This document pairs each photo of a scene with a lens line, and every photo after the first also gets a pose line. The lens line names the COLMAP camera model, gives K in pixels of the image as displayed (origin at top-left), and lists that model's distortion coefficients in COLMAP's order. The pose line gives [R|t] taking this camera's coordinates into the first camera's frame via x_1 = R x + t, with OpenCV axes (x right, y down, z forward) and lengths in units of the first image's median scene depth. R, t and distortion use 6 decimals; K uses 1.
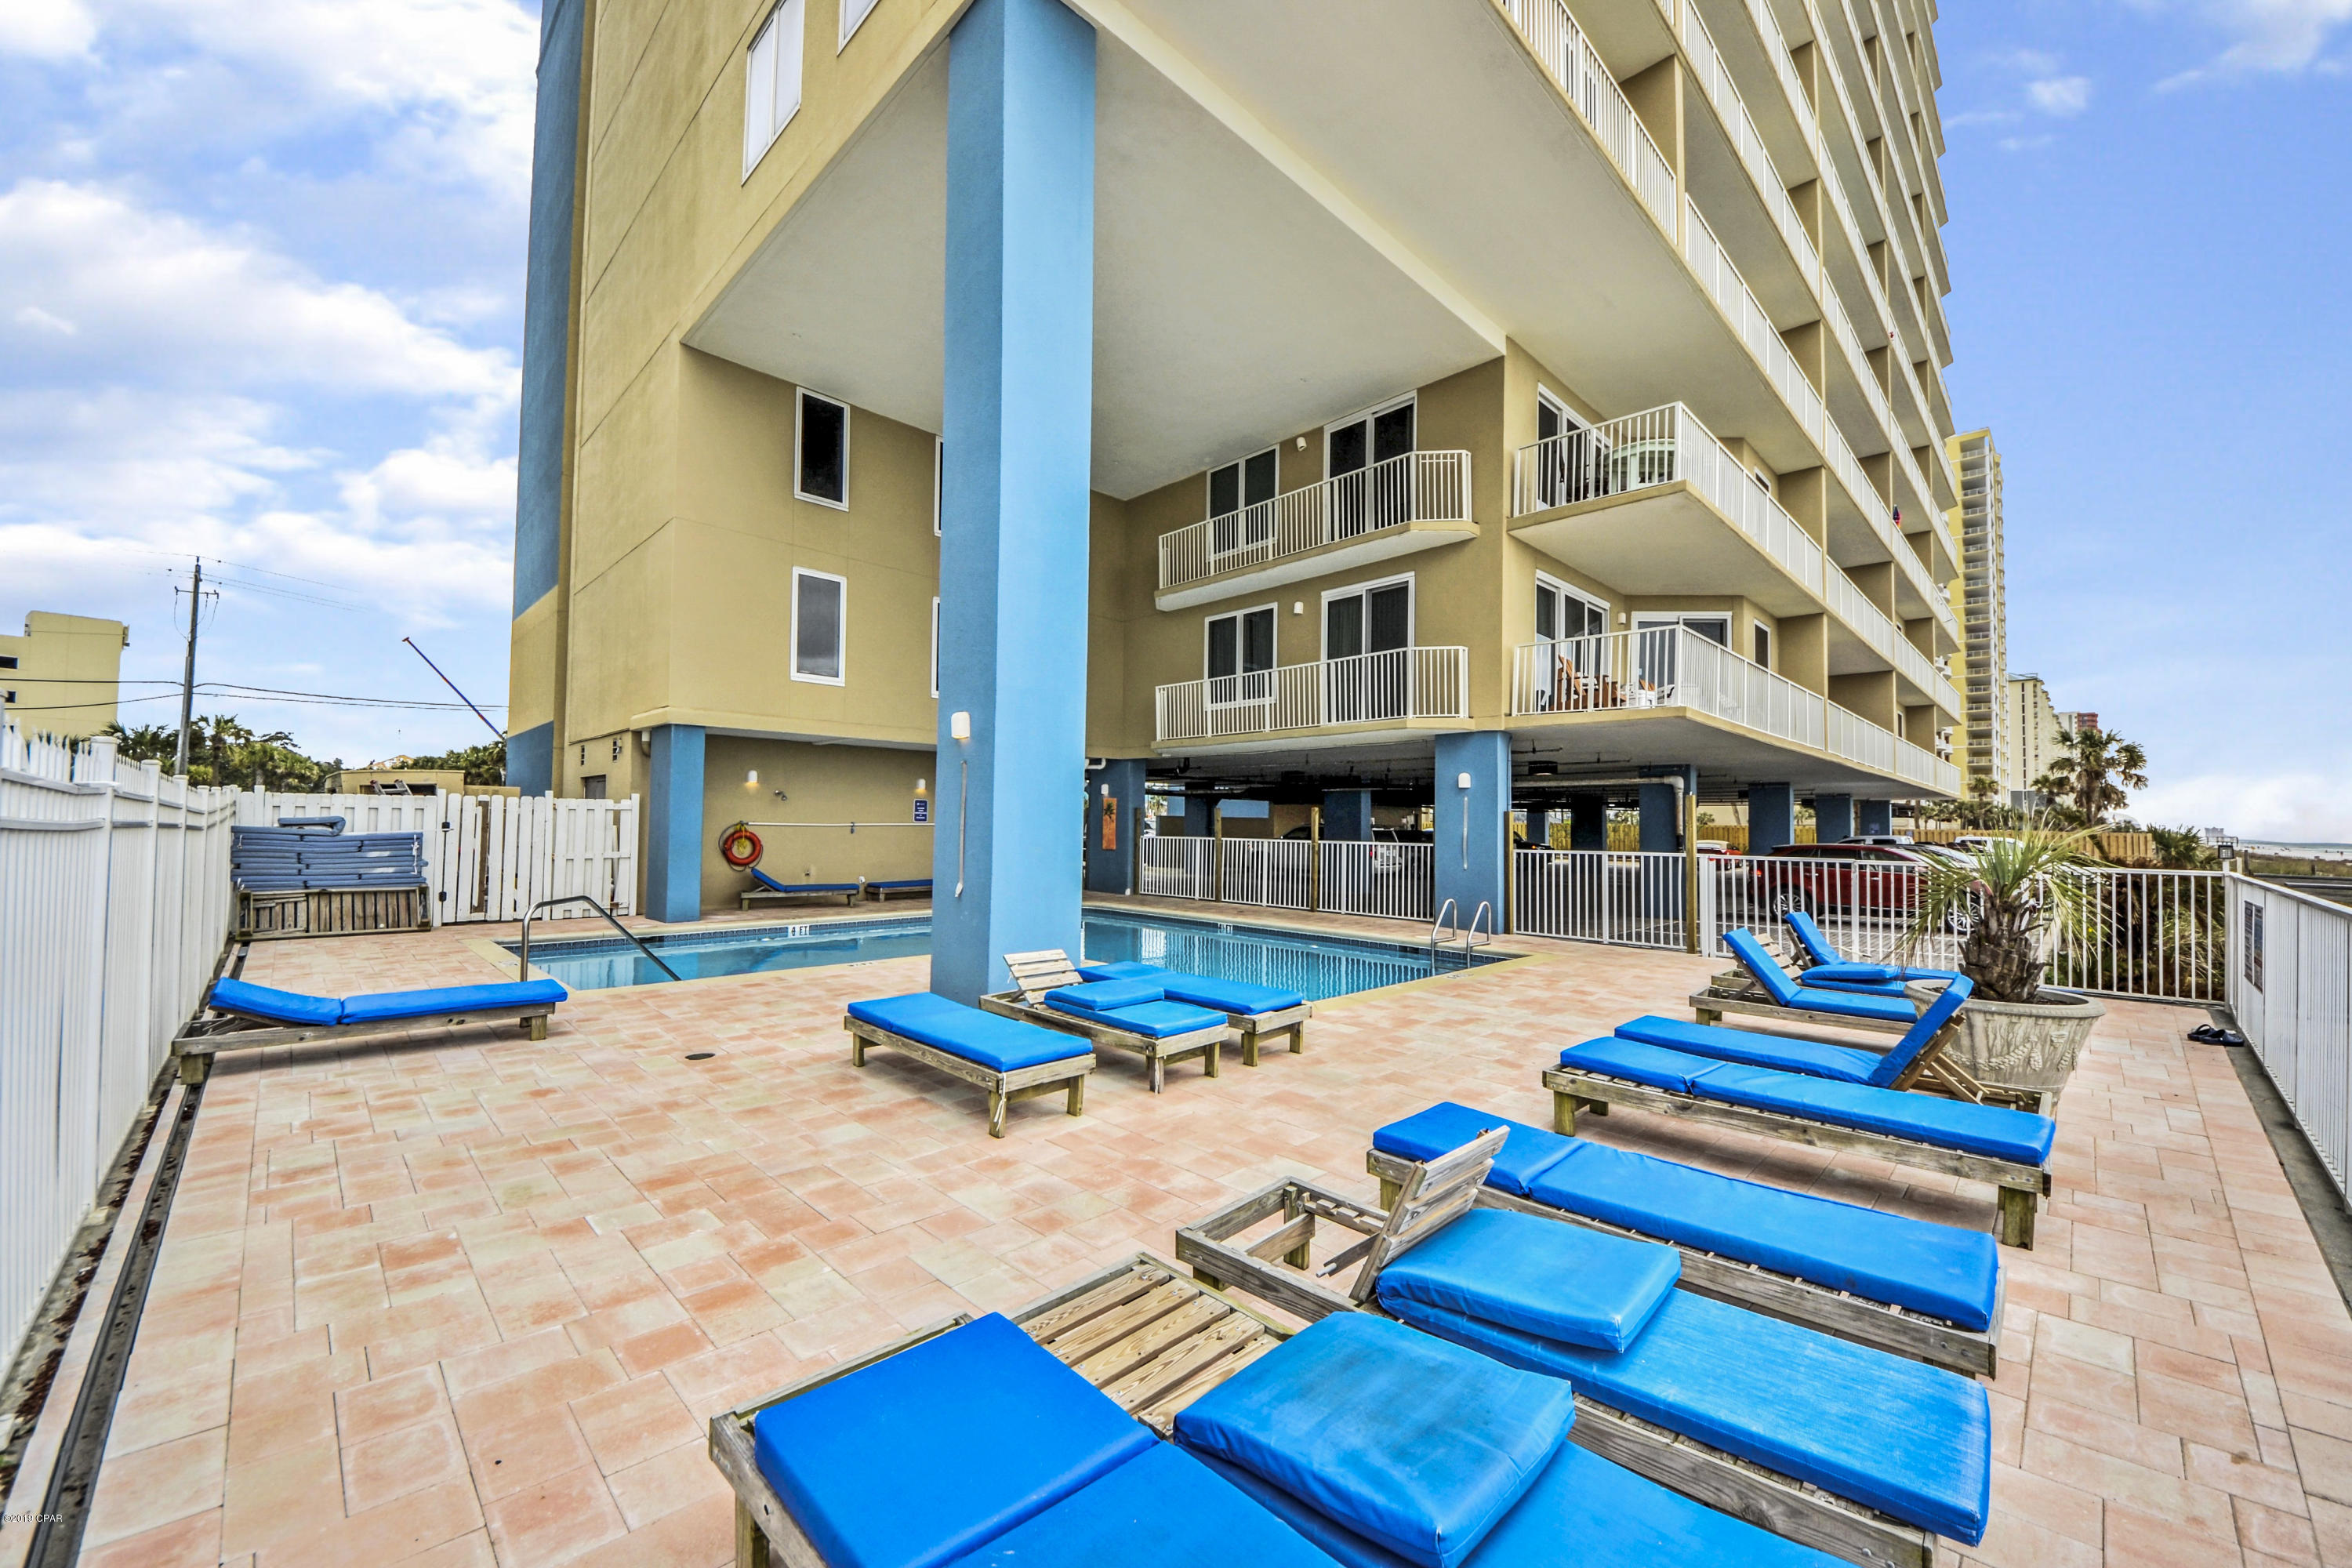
lens RADIAL K [[907.5, 0, 1174.0], [0, 907.5, 797.6], [0, 0, 1]] dist [-0.000822, -0.000017]
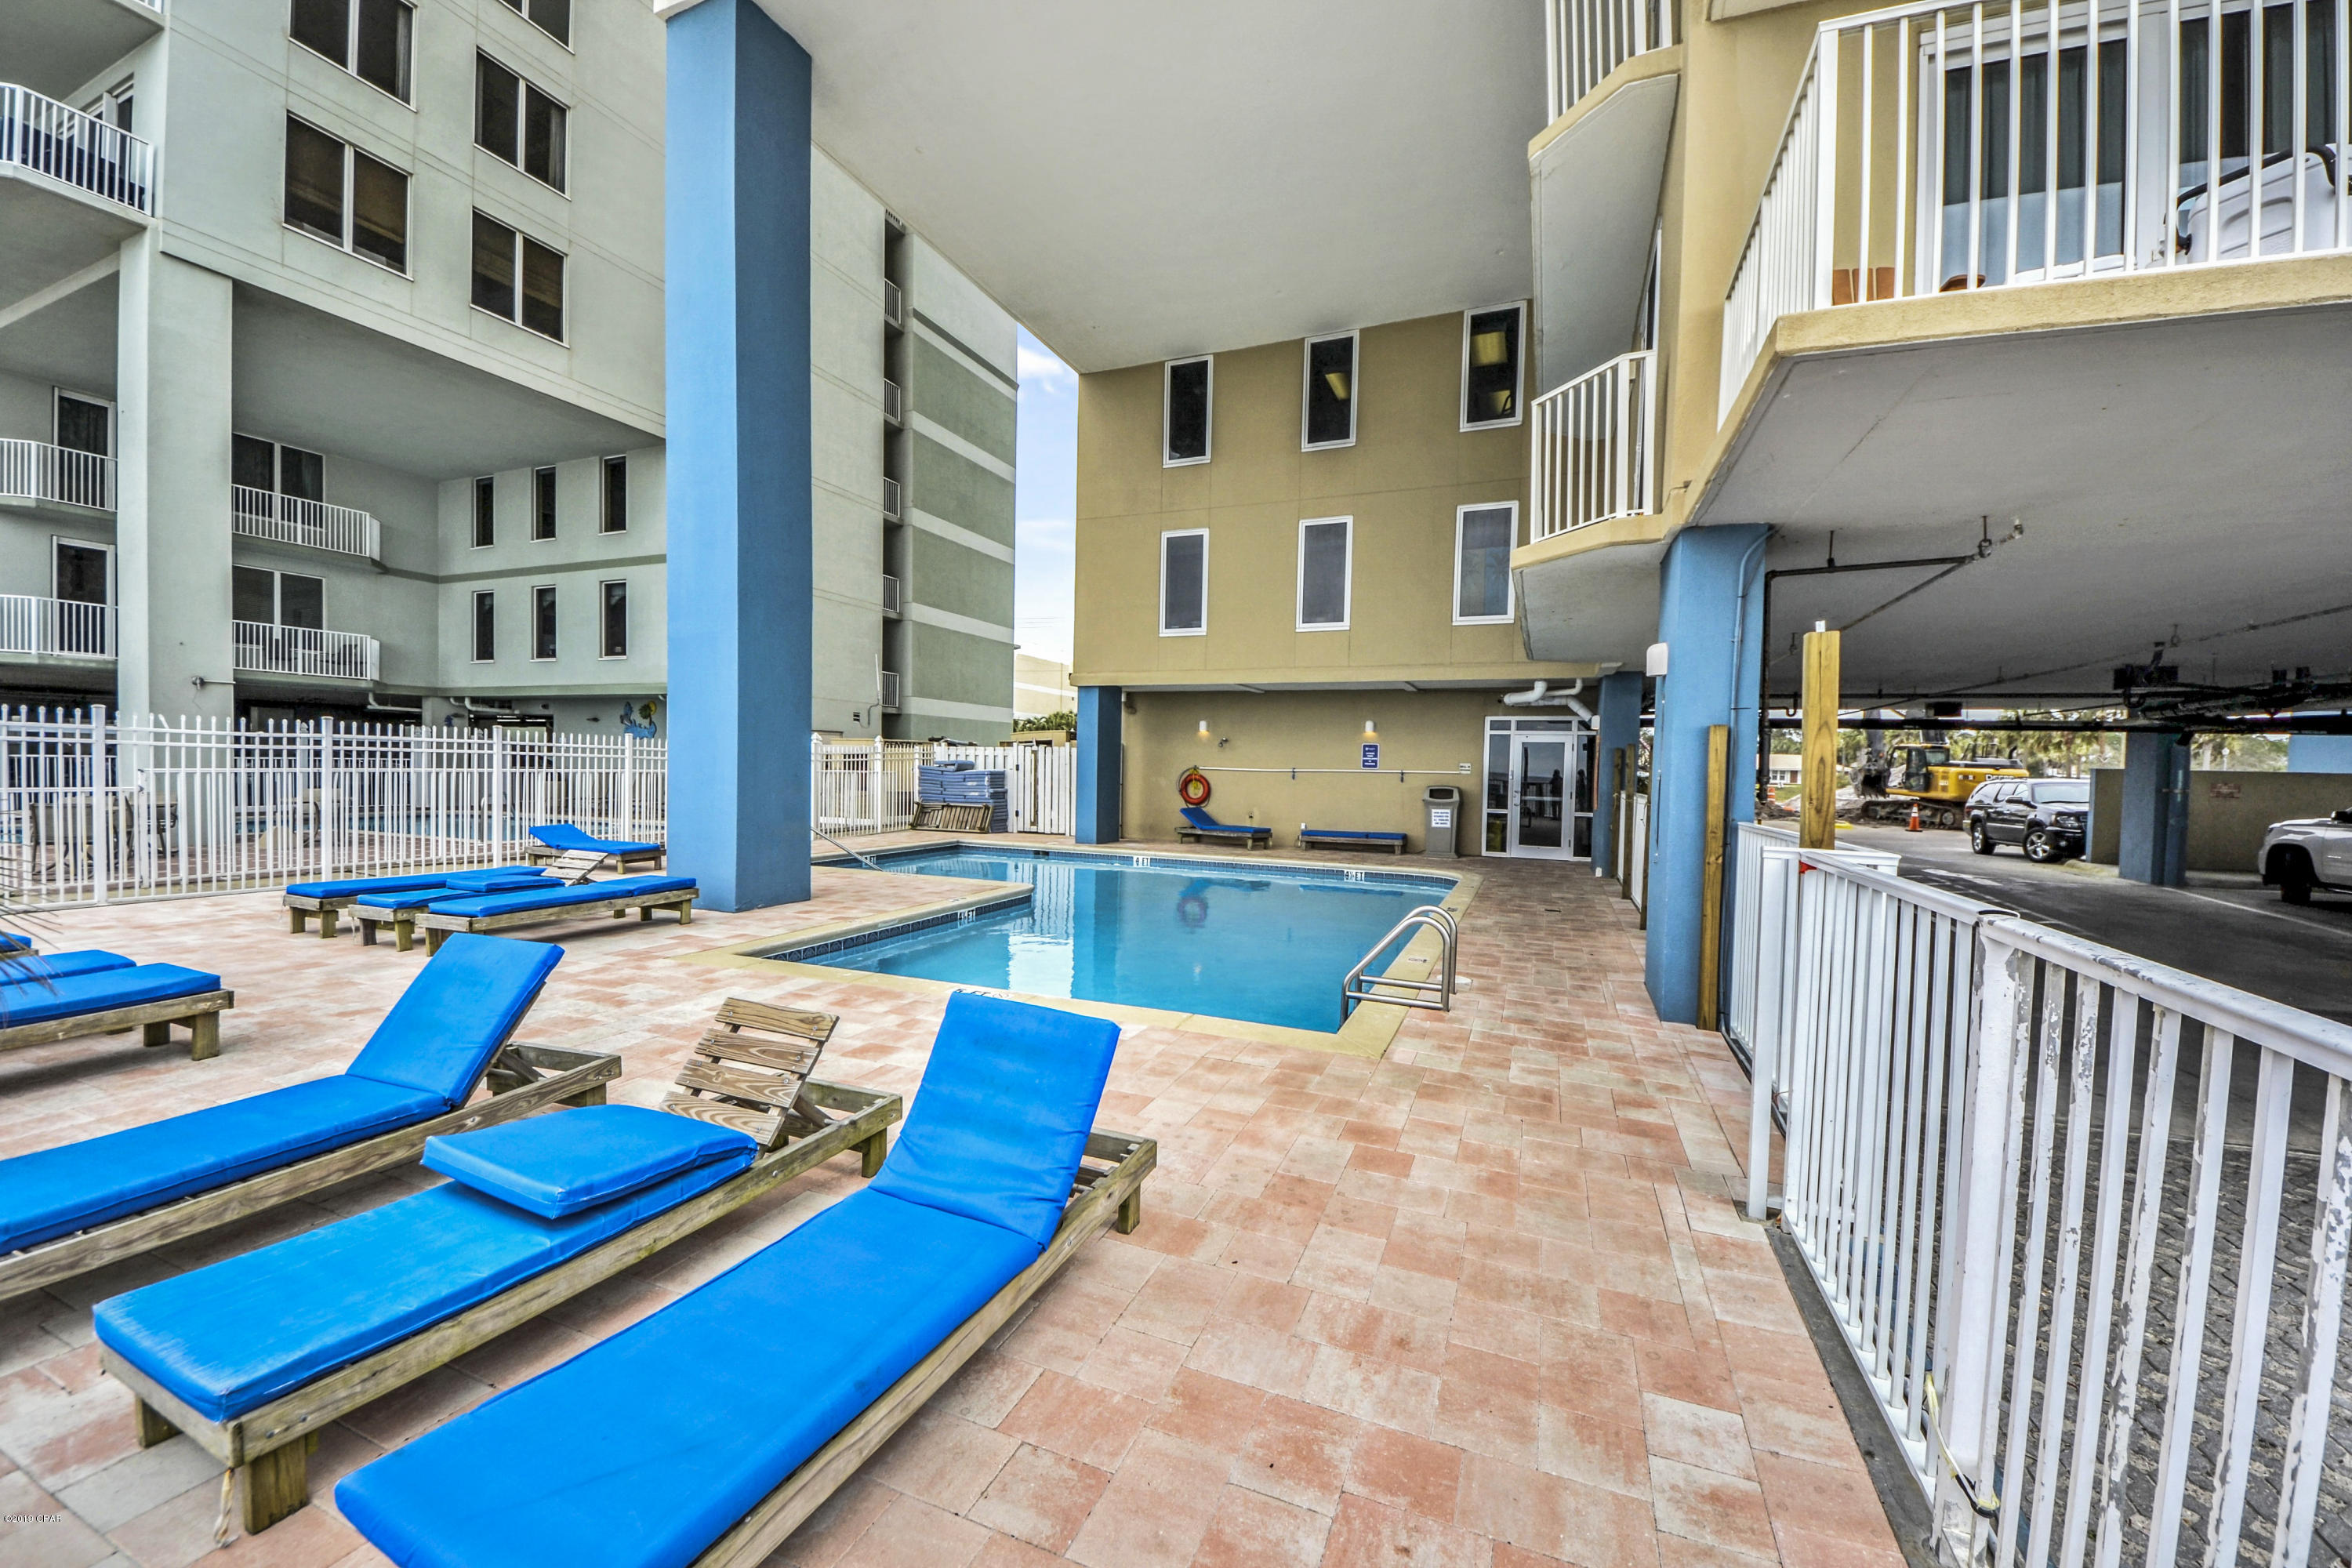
lens RADIAL K [[866.0, 0, 1175.7], [0, 866.0, 787.5], [0, 0, 1]] dist [-0.013777, 0.000024]
pose [[0.373192, 0.027191, -0.927356, 0.534346], [0.011666, 0.999354, 0.033996, 0.016272], [0.927681, -0.023506, 0.372634, 0.593702]]
